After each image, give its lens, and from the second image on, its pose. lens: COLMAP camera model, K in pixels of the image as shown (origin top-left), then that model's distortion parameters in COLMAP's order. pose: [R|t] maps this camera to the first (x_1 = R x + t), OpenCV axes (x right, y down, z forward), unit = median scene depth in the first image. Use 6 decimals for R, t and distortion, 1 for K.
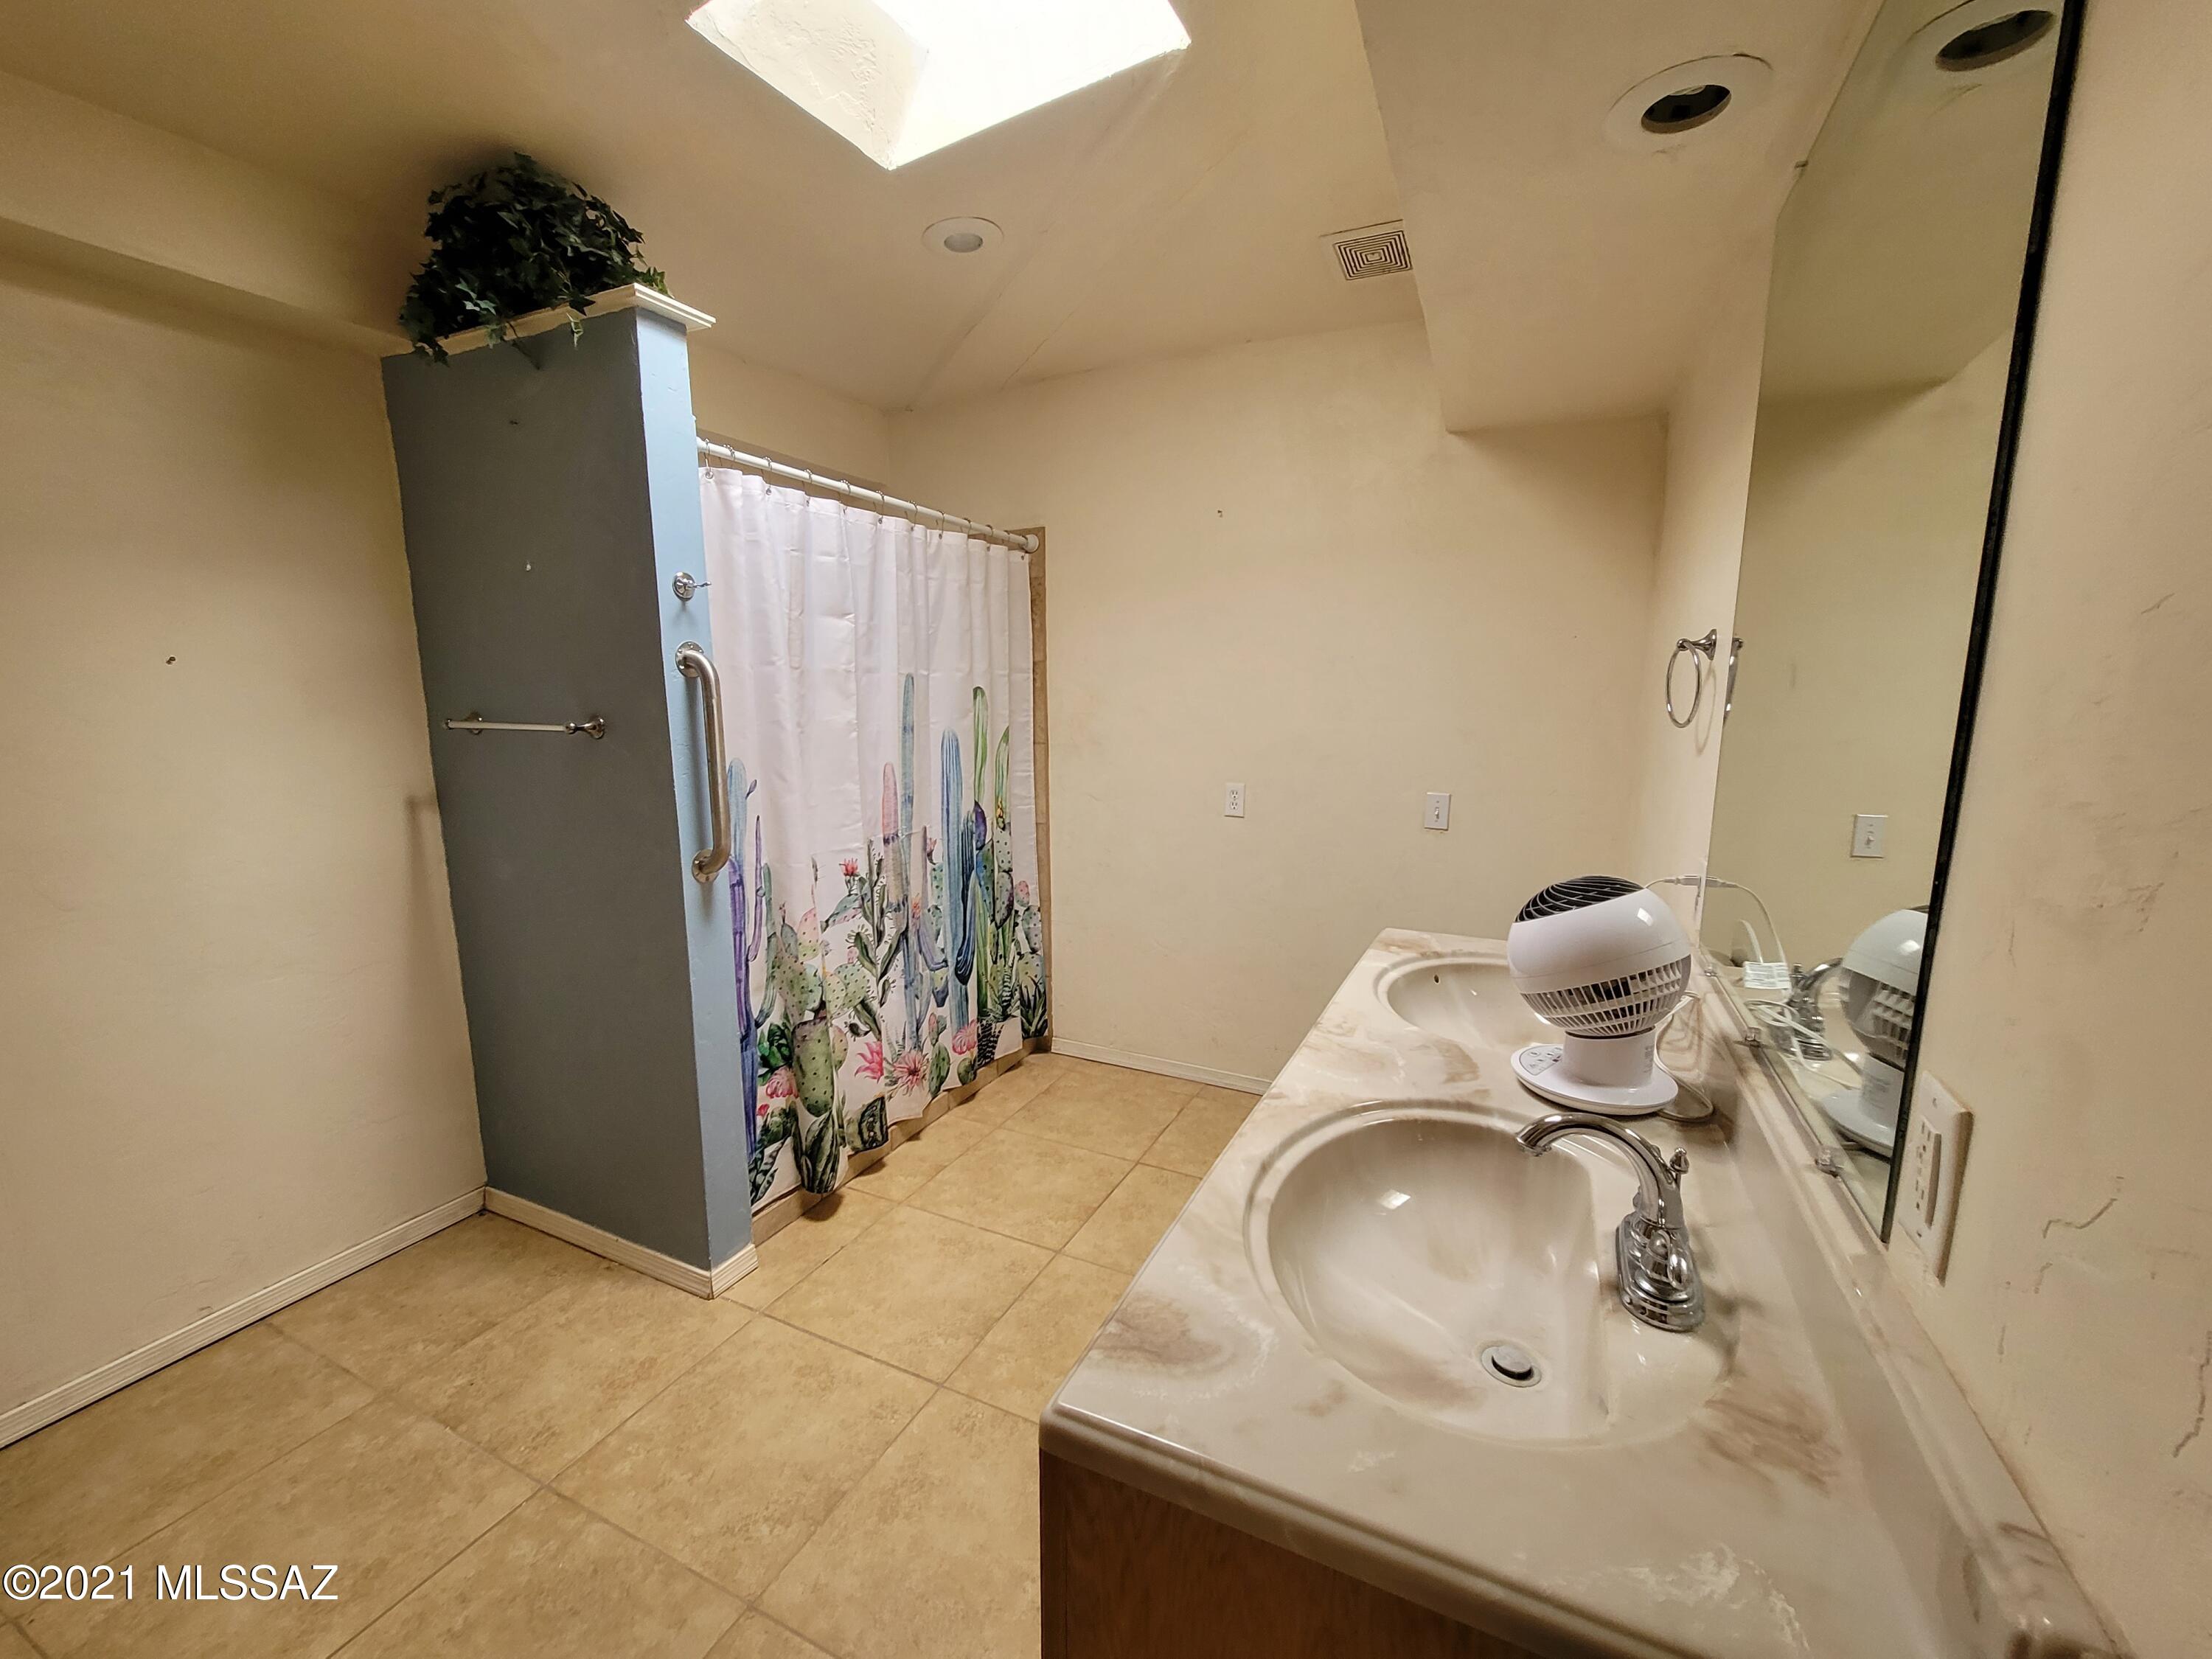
lens RADIAL K [[903.9, 0, 1112.4], [0, 903.9, 830.7], [0, 0, 1]] dist [-0.000320, -0.000630]
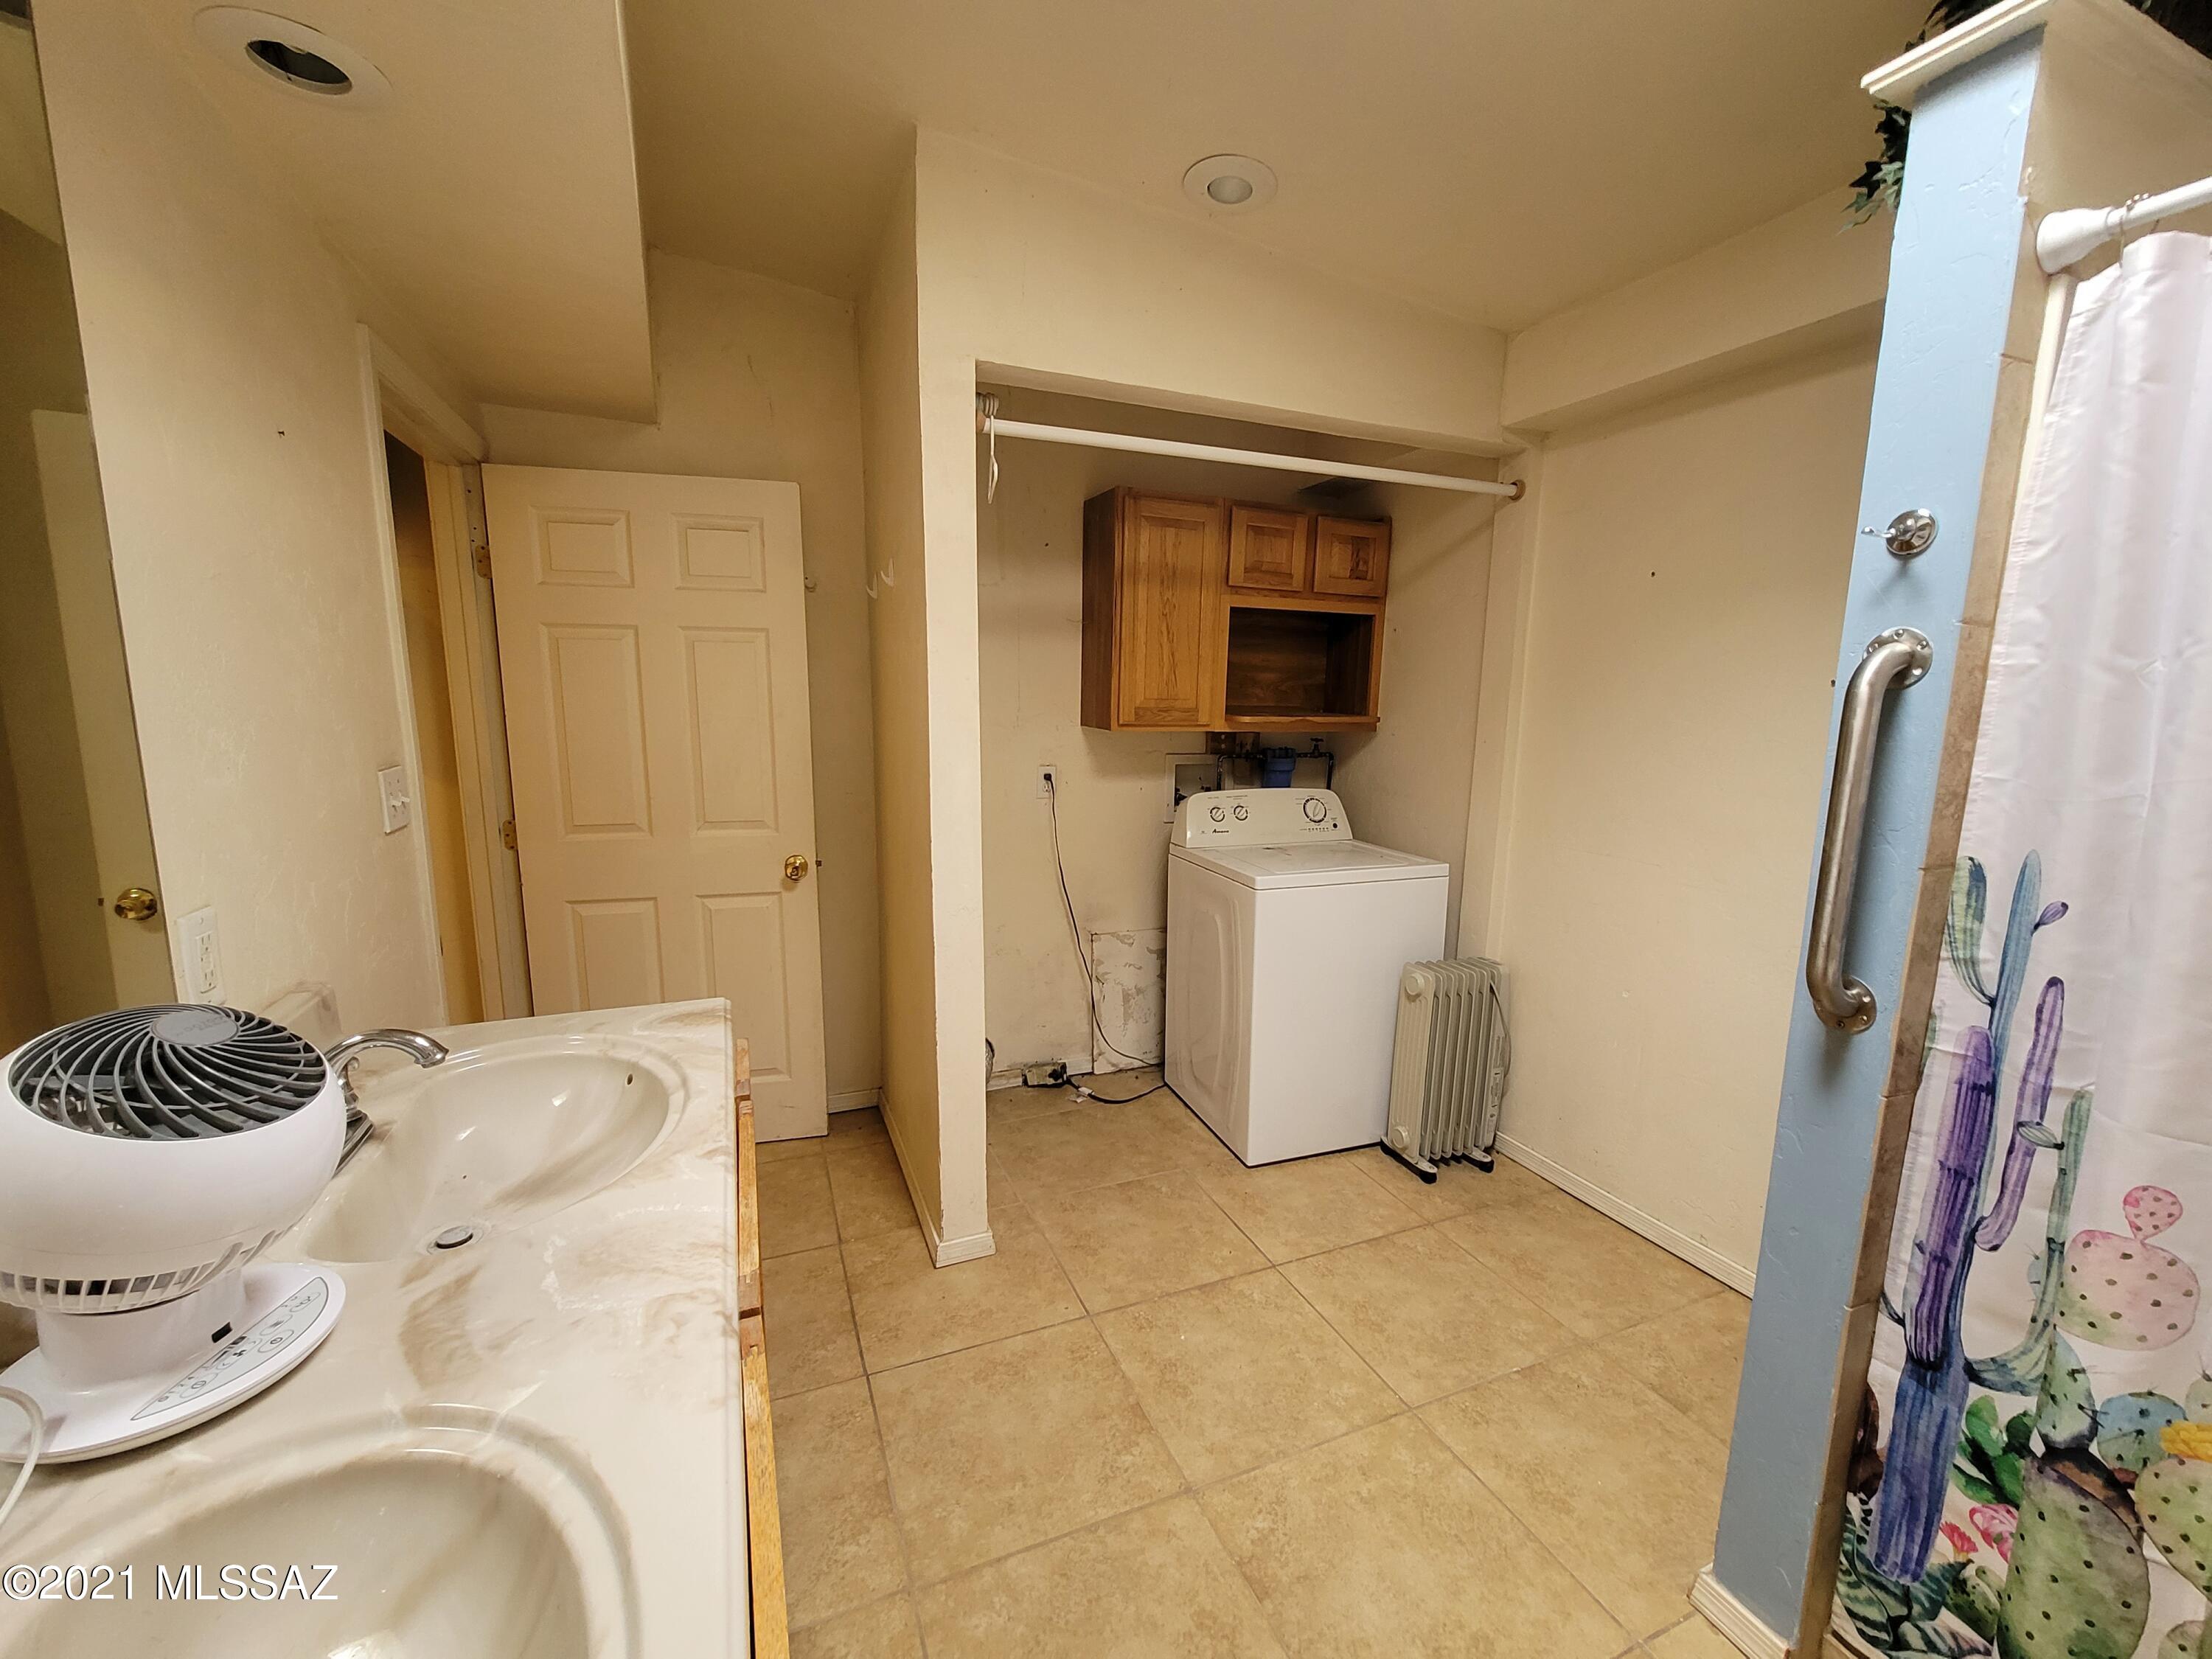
lens RADIAL K [[903.9, 0, 1112.4], [0, 903.9, 830.7], [0, 0, 1]] dist [-0.000320, -0.000630]
pose [[-0.663600, 0.095348, -0.741986, 0.324135], [-0.135140, 0.960247, 0.244259, -0.160942], [0.735780, 0.262362, -0.624335, 1.043288]]
